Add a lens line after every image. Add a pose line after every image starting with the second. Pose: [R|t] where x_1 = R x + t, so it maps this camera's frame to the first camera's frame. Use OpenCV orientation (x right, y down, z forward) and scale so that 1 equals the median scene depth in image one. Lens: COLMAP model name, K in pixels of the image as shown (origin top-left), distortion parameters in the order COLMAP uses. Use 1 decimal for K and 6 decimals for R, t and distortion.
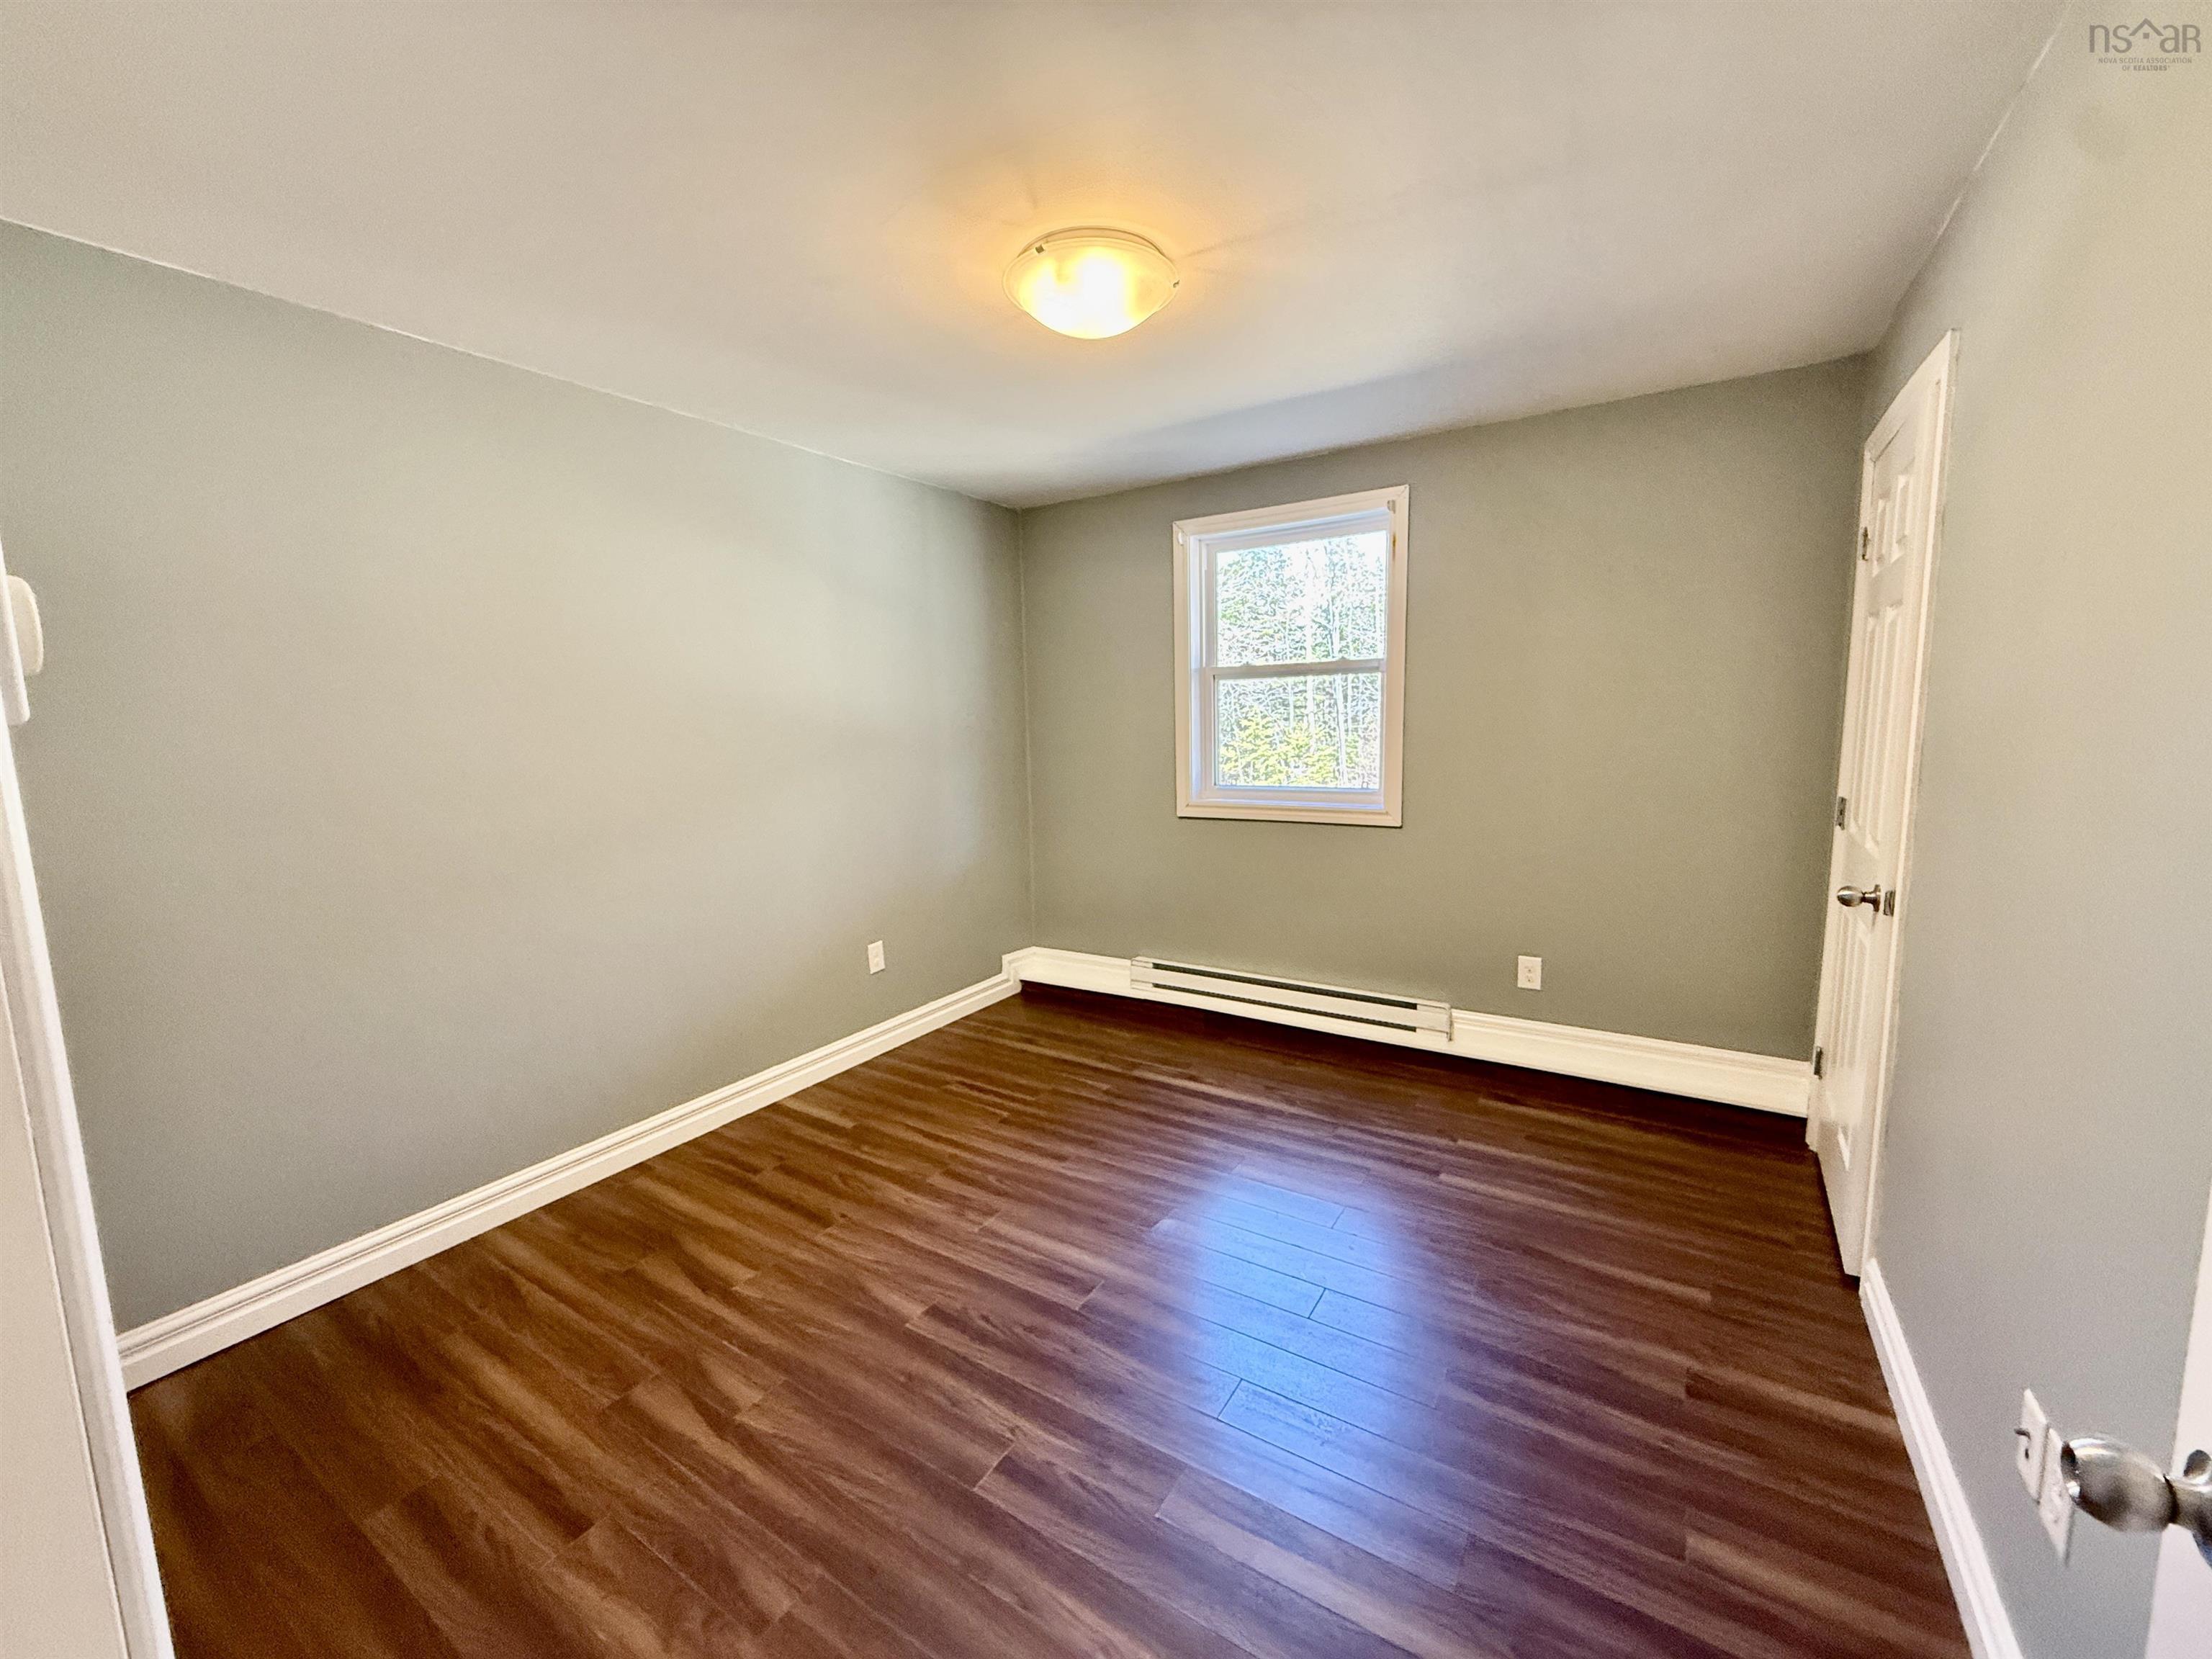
lens RADIAL K [[879.9, 0, 1098.4], [0, 879.9, 844.5], [0, 0, 1]] dist [0.002418, -0.000464]
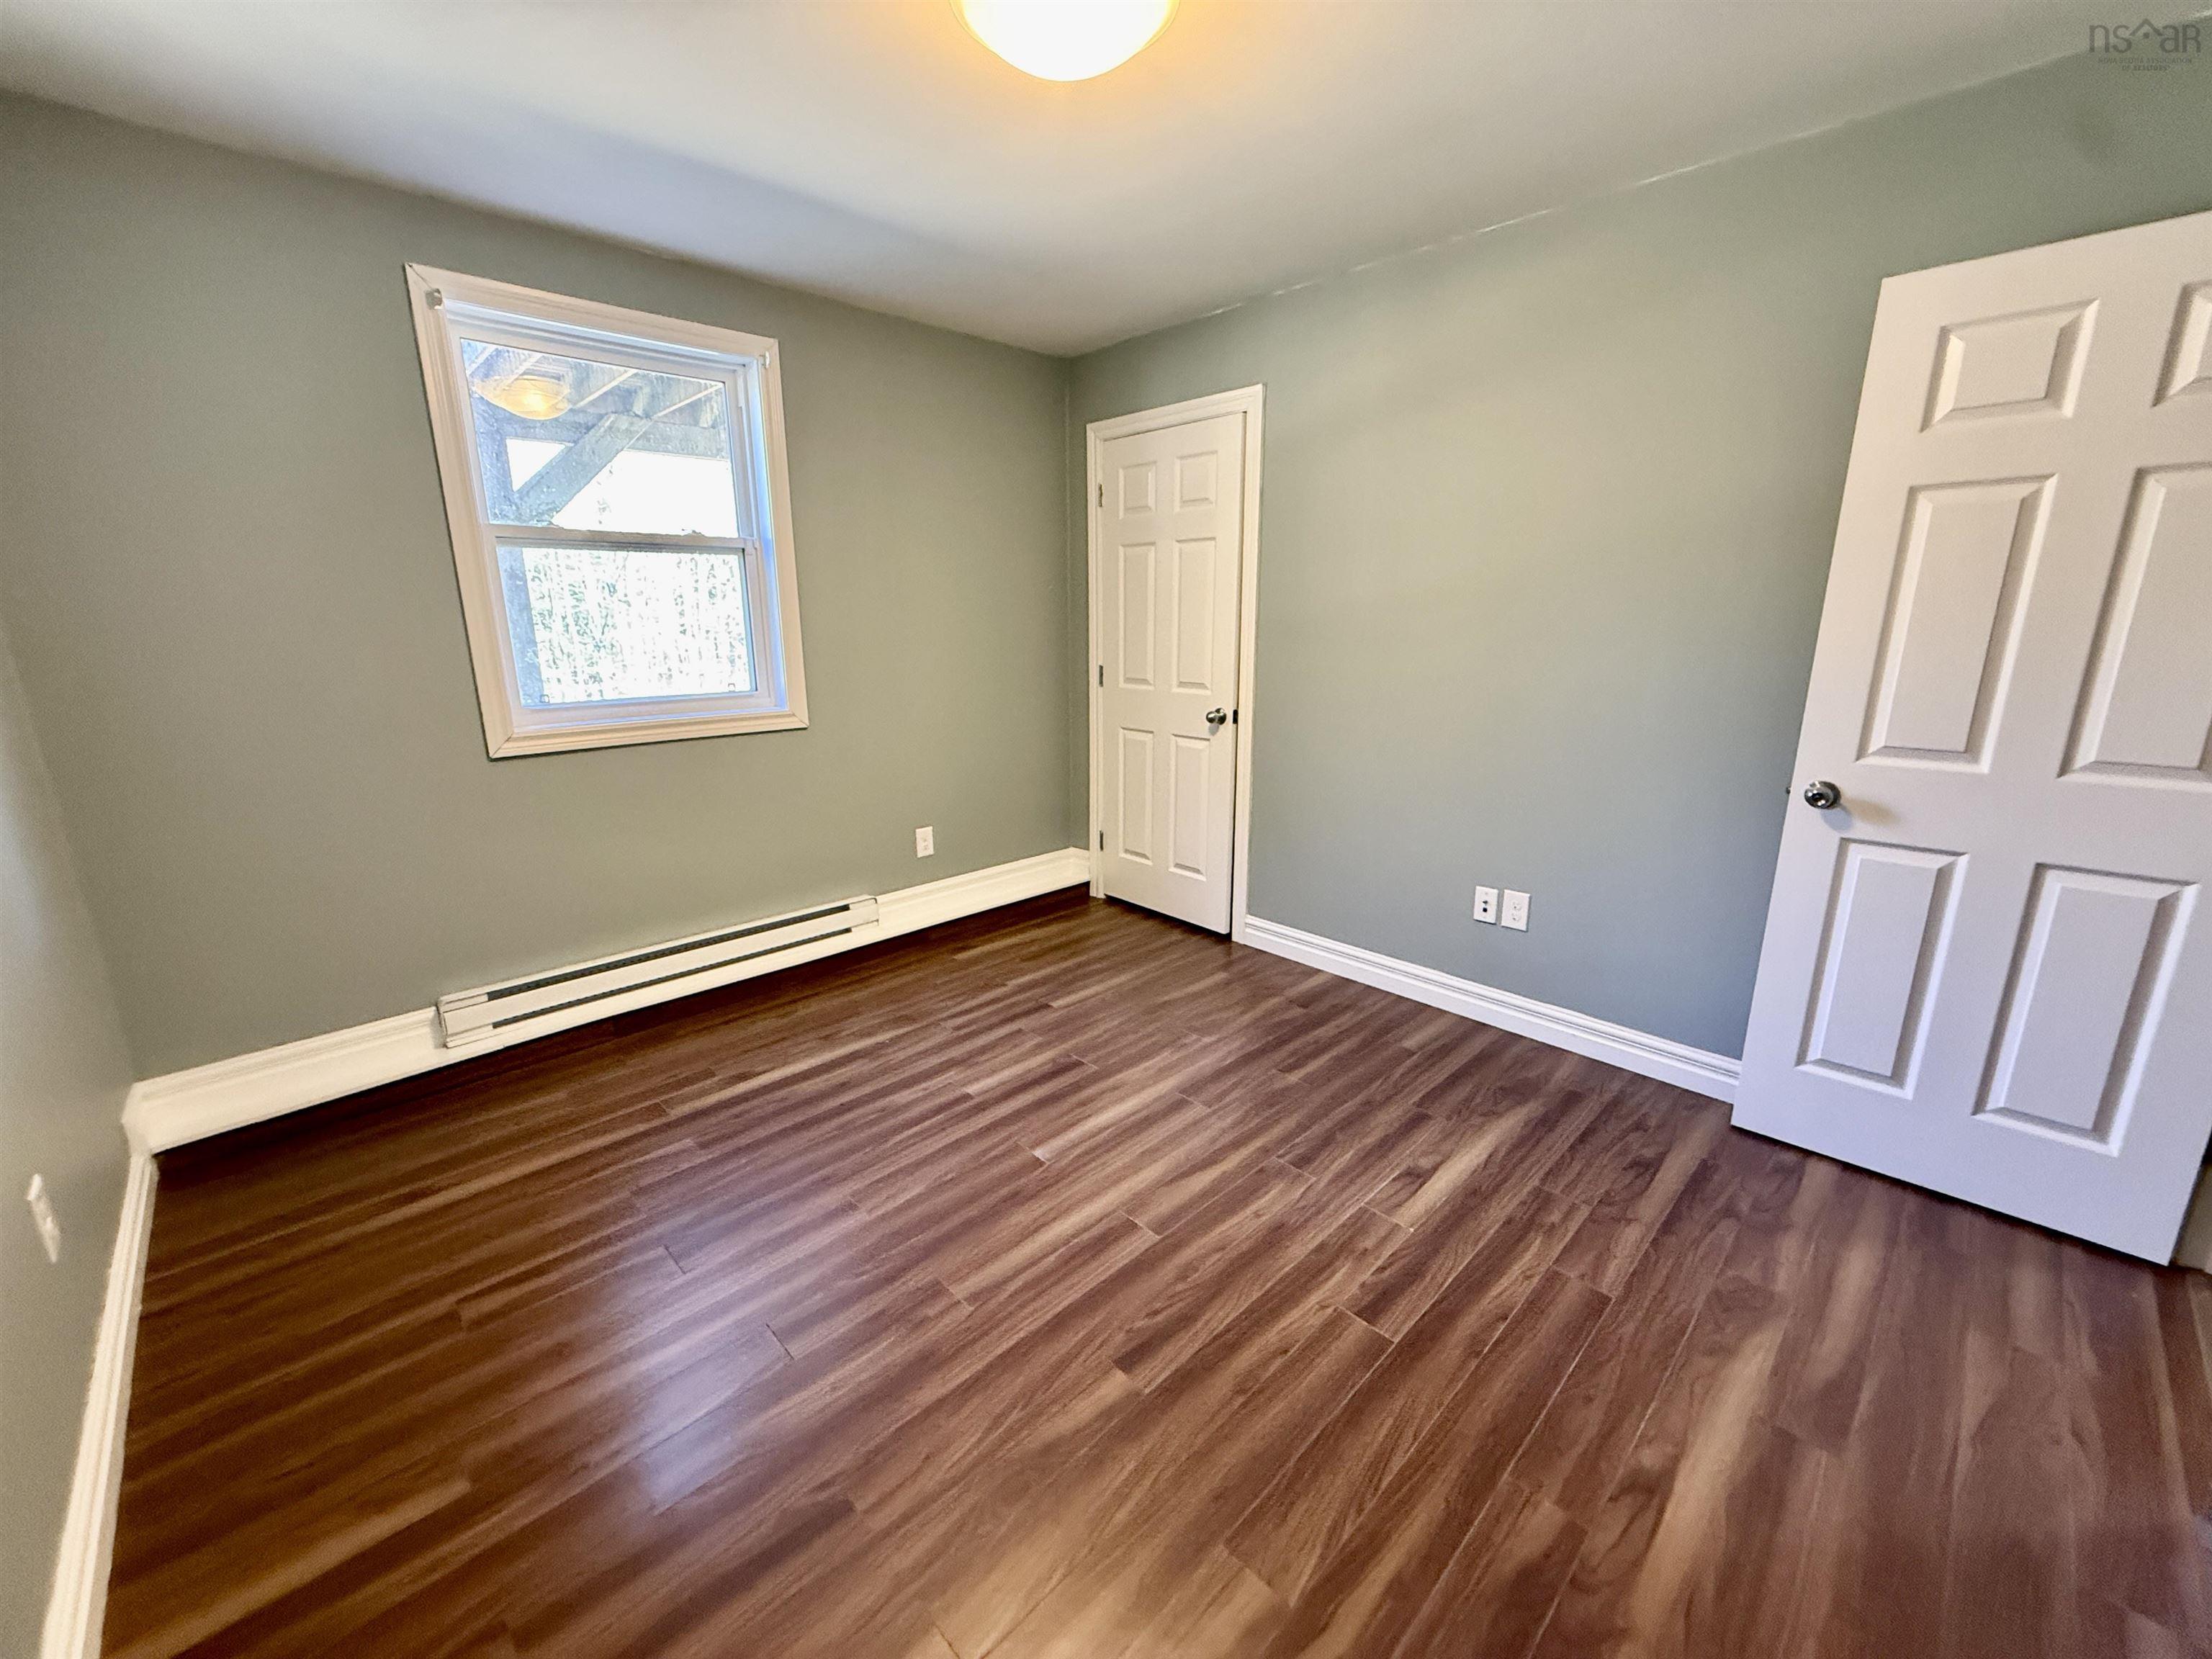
lens RADIAL K [[879.9, 0, 1105.4], [0, 879.9, 832.1], [0, 0, 1]] dist [0.002418, -0.000464]
pose [[0.228311, -0.215703, 0.949393, -0.703632], [0.142412, 0.972058, 0.186605, -0.057819], [-0.963116, 0.092601, 0.252651, 0.666842]]
